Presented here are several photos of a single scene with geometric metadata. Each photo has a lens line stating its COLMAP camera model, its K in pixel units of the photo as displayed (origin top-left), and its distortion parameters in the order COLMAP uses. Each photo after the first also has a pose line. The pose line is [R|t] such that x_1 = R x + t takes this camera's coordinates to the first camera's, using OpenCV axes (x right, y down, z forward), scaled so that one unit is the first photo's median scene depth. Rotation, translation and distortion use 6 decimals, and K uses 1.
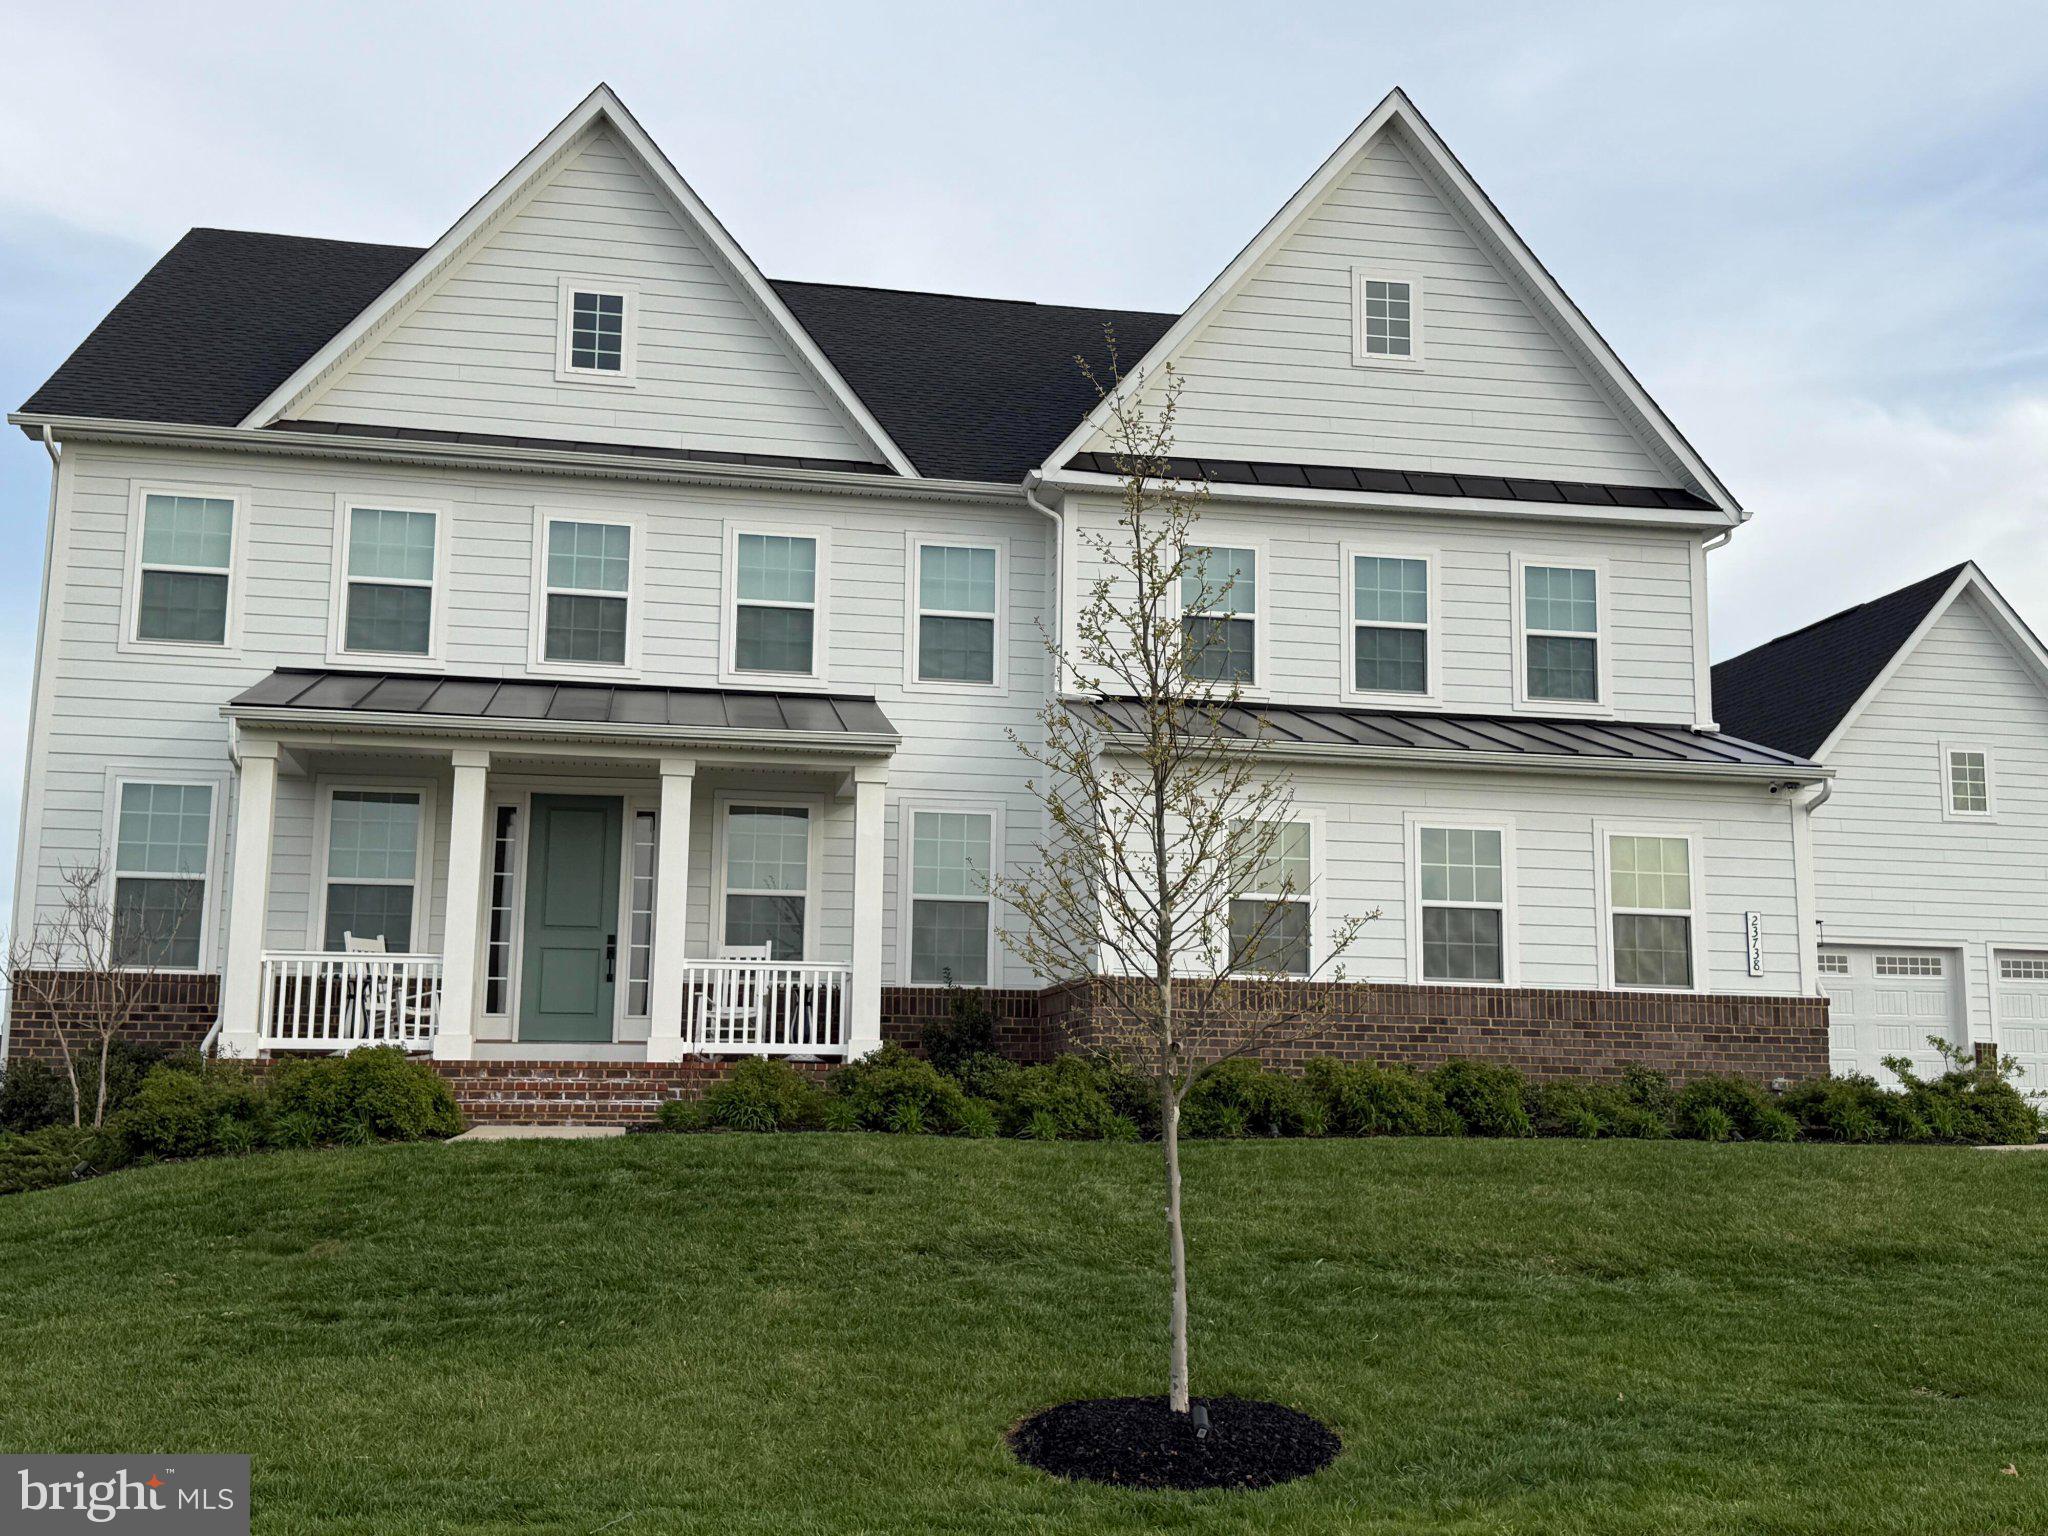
lens RADIAL K [[2184.5, 0, 1021.8], [0, 2184.5, 771.3], [0, 0, 1]] dist [0.095719, 0.000000]
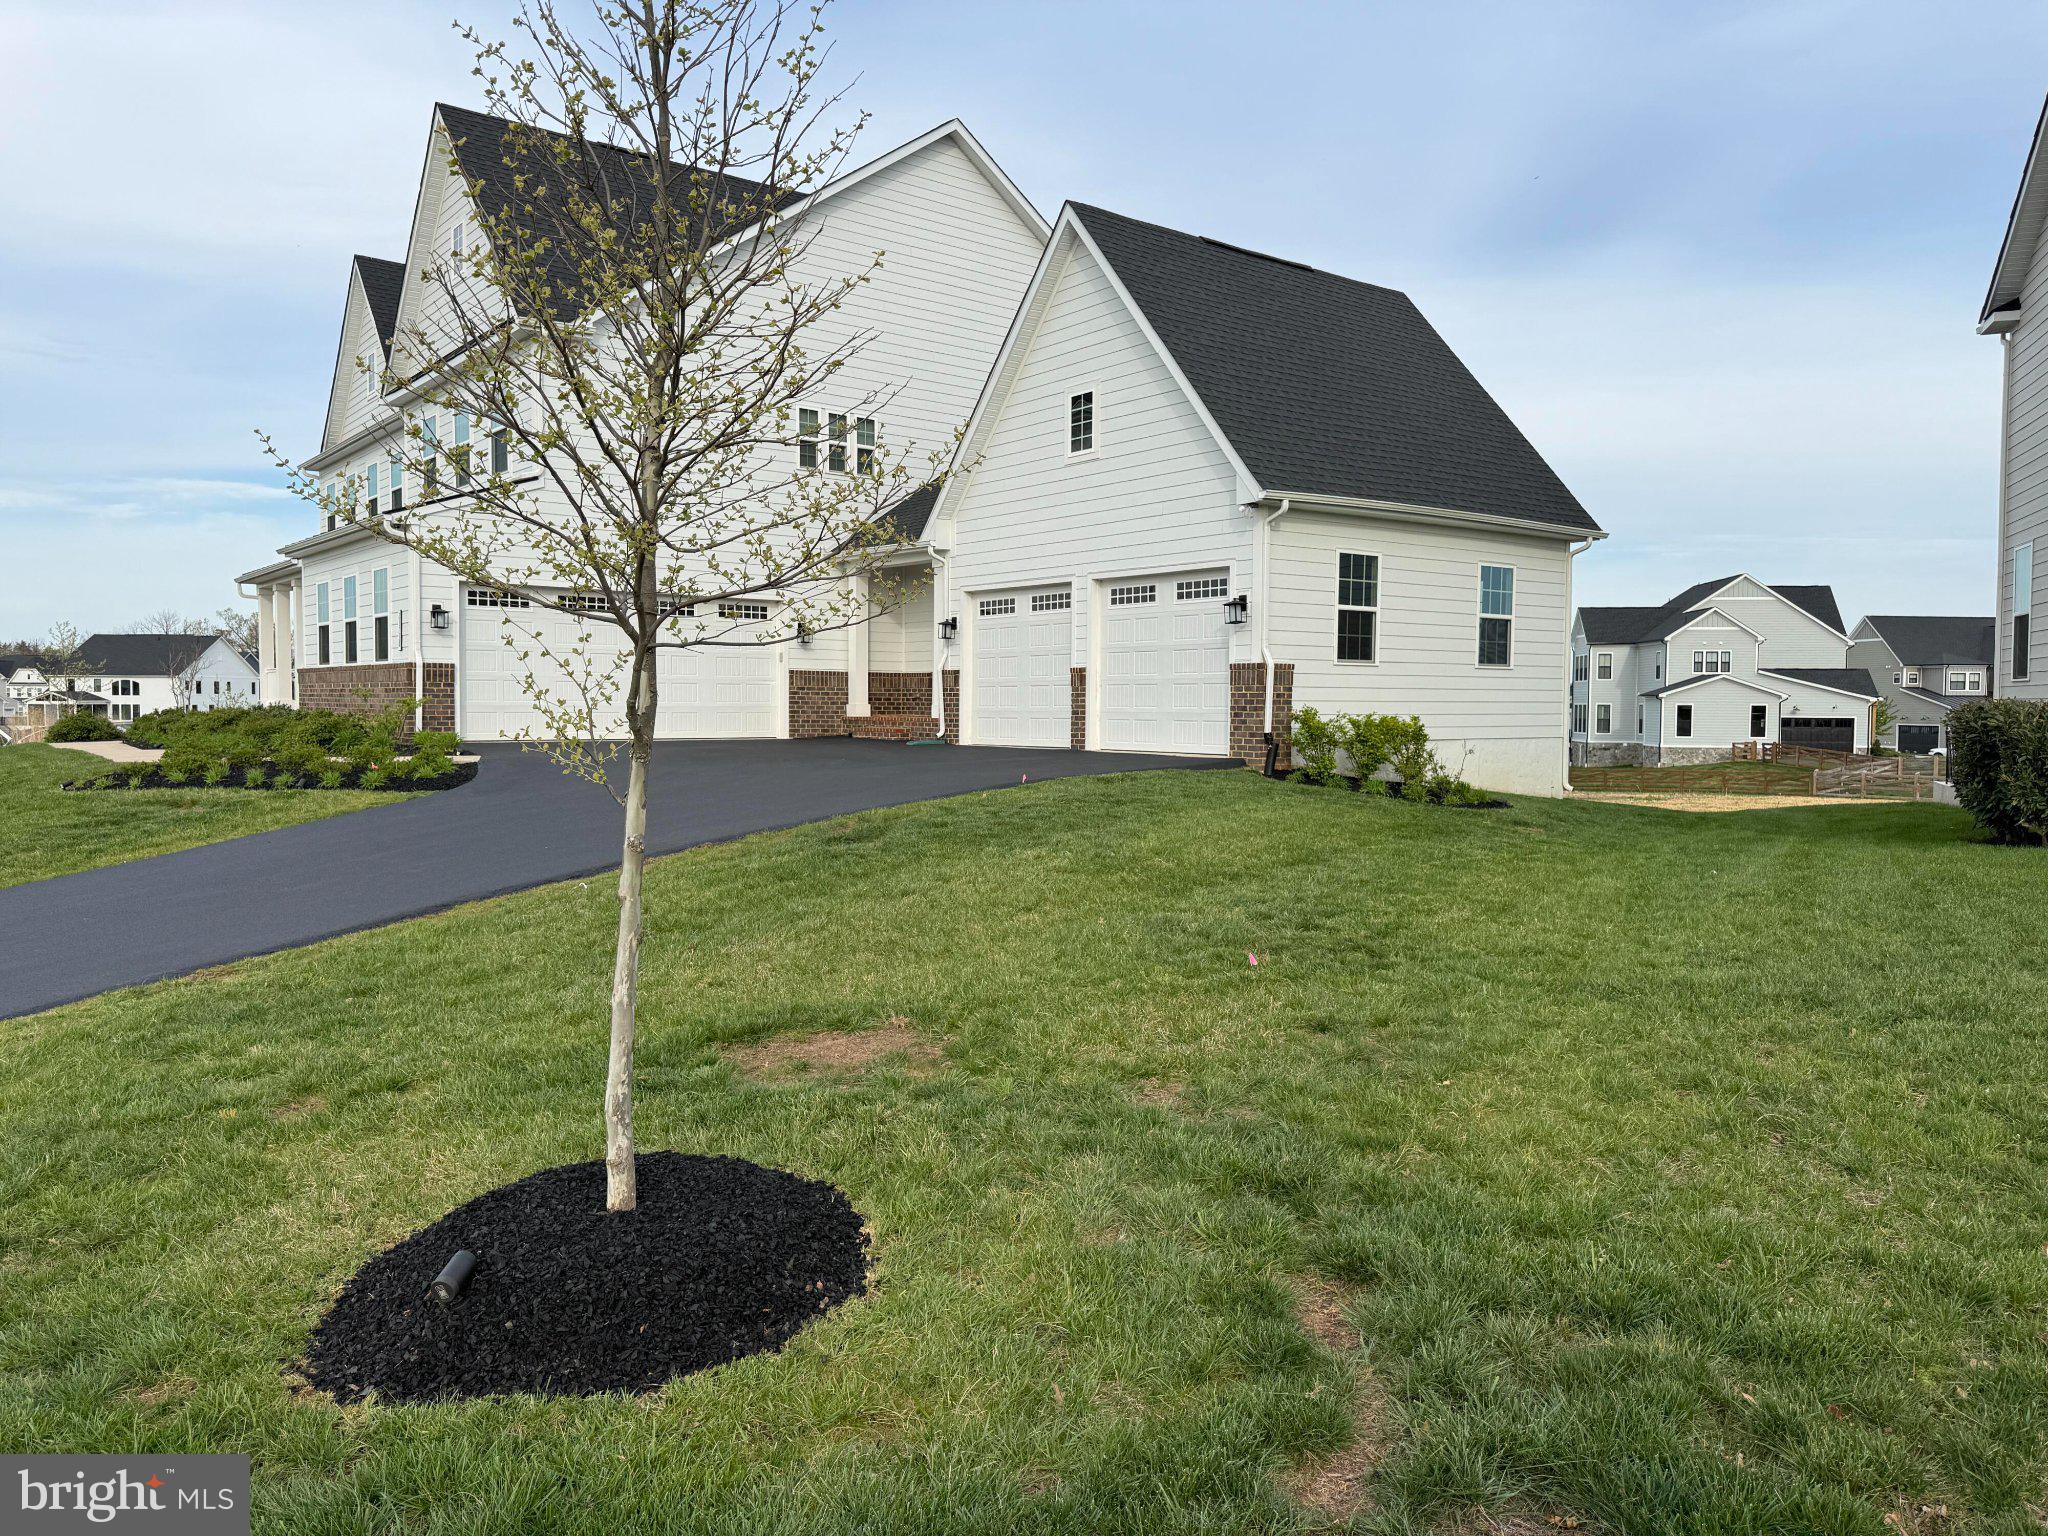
lens RADIAL K [[1446.3, 0, 999.6], [0, 1446.3, 766.4], [0, 0, 1]] dist [0.078429, -0.074702]
pose [[0.446626, 0.028414, -0.894270, 1.450346], [0.143637, 0.984255, 0.103009, 0.125303], [0.883116, -0.174457, 0.435512, 0.888161]]
